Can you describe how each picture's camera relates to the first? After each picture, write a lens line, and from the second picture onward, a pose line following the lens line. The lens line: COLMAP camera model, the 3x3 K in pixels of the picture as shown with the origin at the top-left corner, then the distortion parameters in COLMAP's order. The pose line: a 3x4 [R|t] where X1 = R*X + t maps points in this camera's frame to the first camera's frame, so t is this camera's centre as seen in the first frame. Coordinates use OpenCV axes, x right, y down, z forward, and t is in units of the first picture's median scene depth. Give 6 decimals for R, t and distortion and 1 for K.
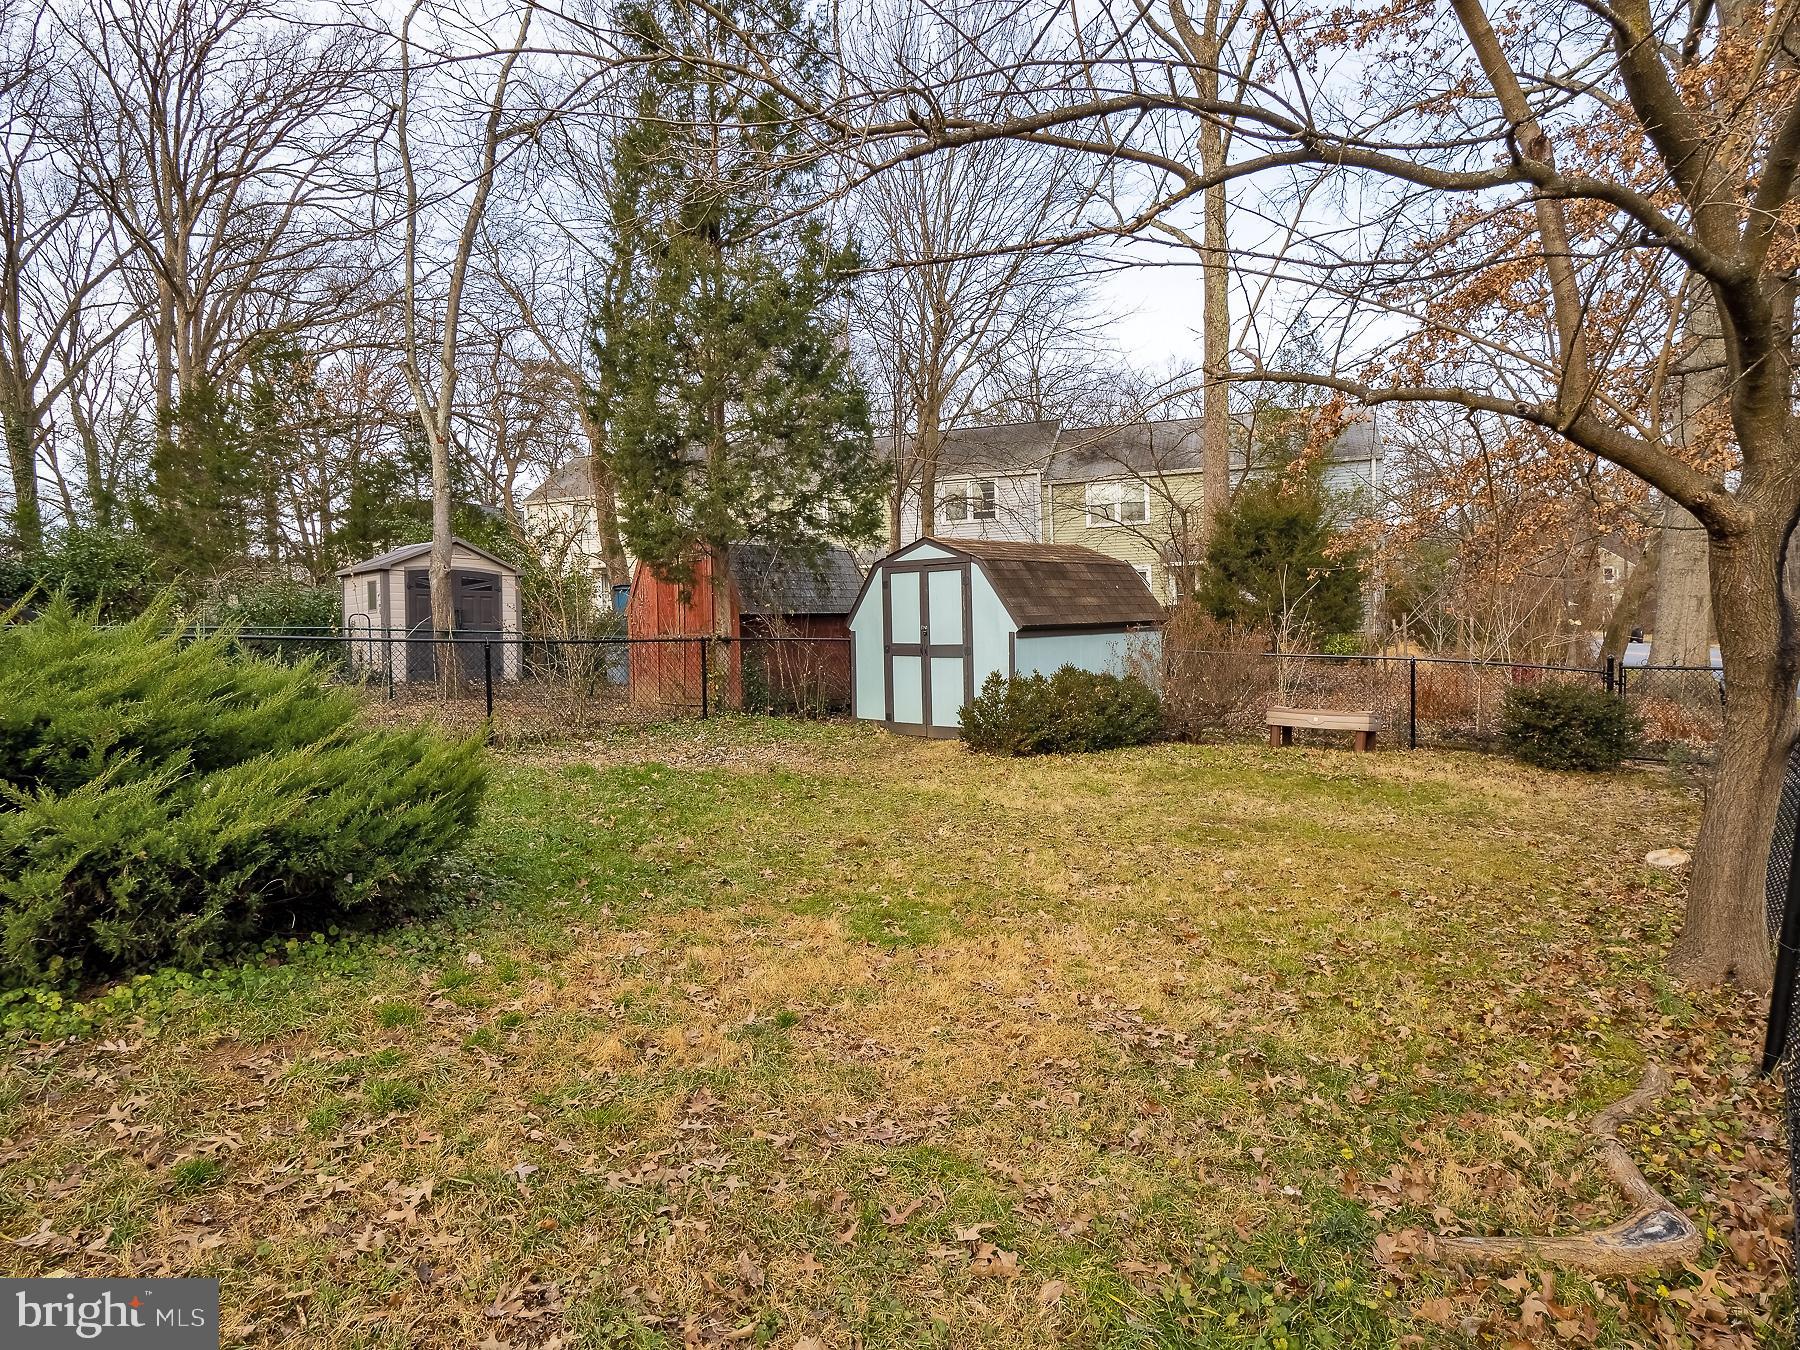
lens RADIAL K [[1040.3, 0, 899.8], [0, 1040.3, 666.9], [0, 0, 1]] dist [0.002827, 0.000908]
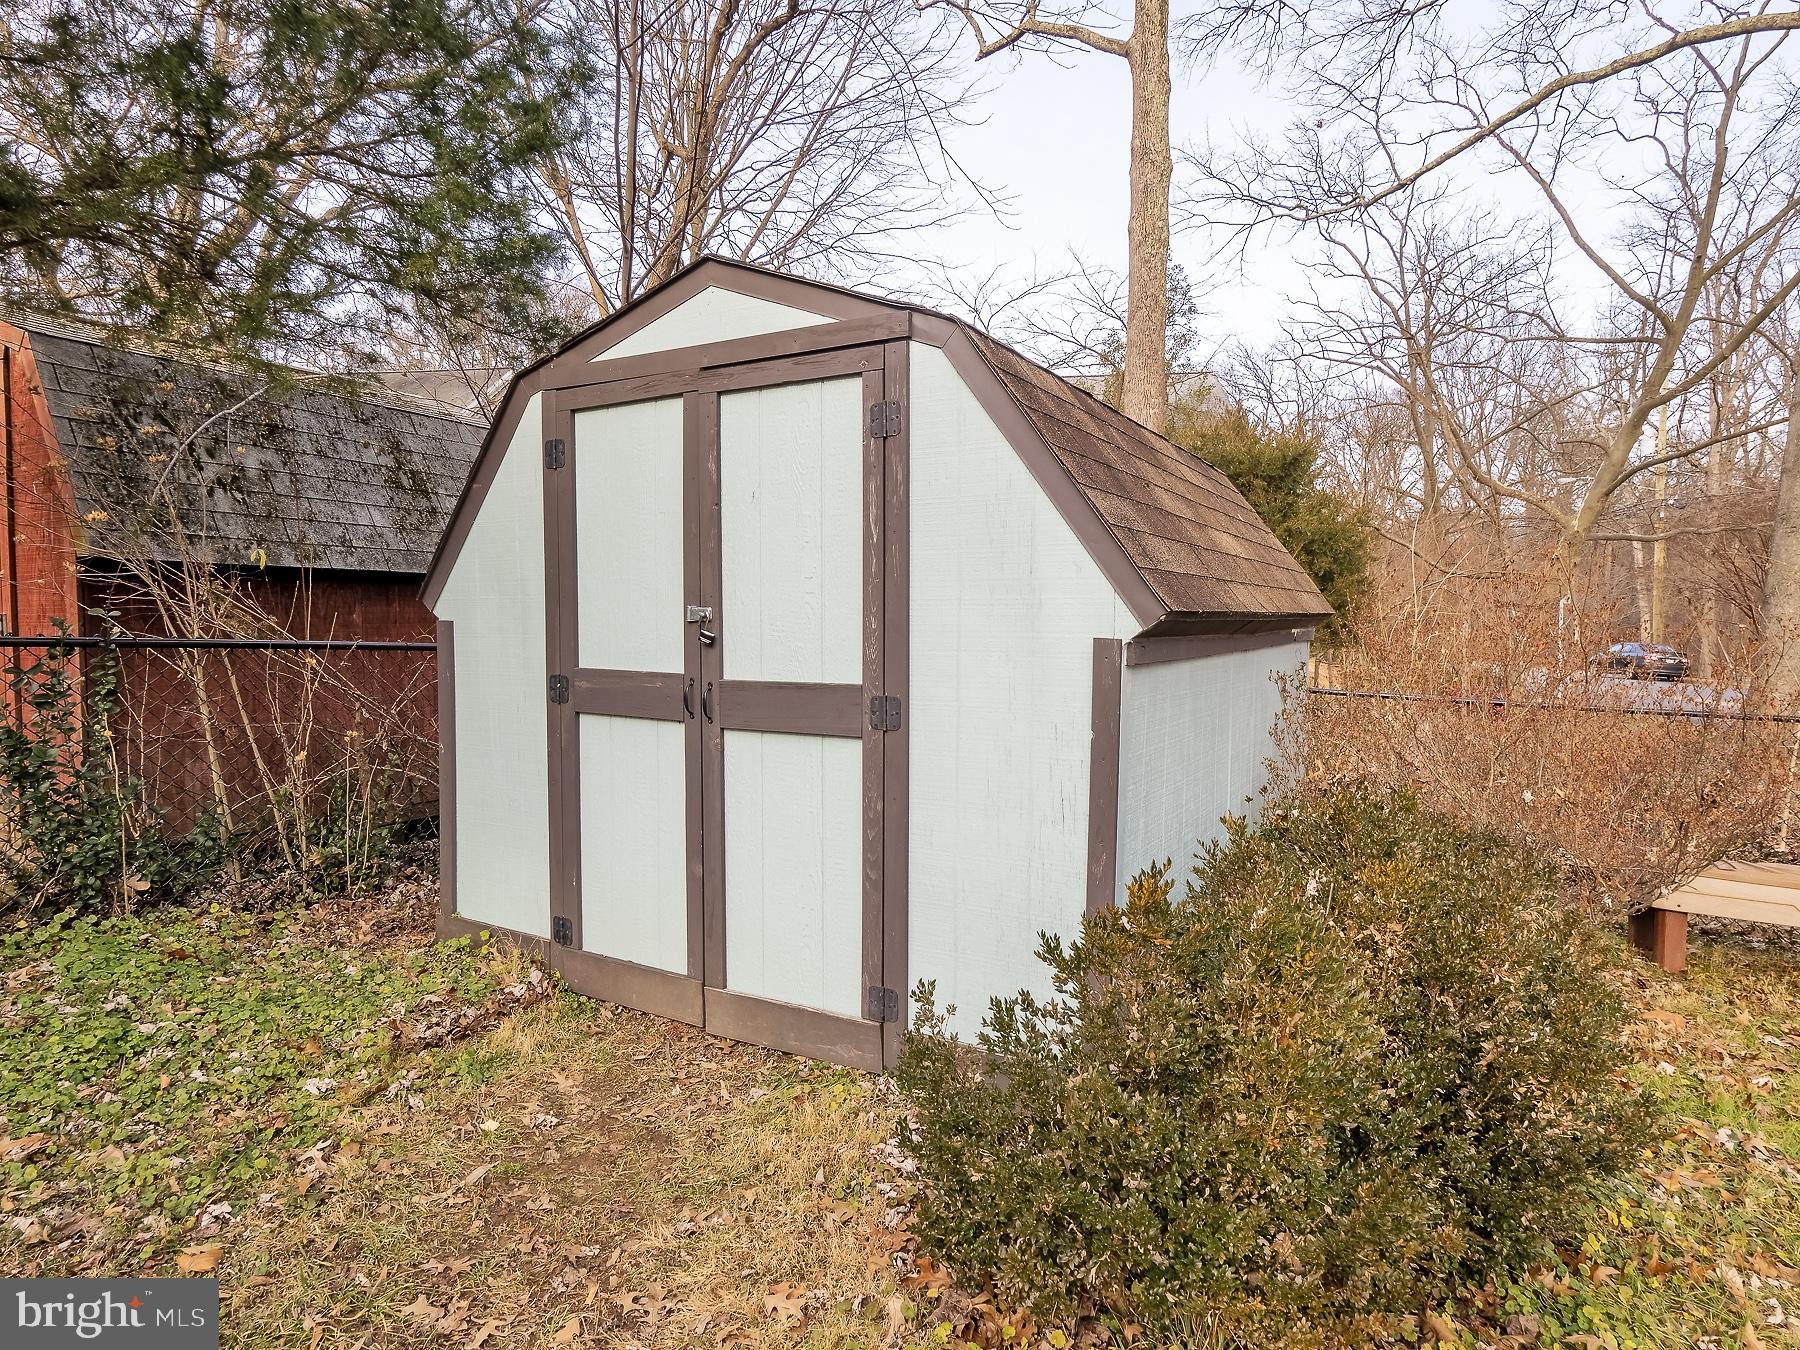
lens RADIAL K [[1040.3, 0, 903.0], [0, 1040.3, 676.8], [0, 0, 1]] dist [0.002827, 0.000908]
pose [[0.967822, 0.011394, 0.251379, 0.007122], [-0.012032, 0.999927, 0.000999, -0.022501], [-0.251349, -0.003992, 0.967888, 0.722284]]
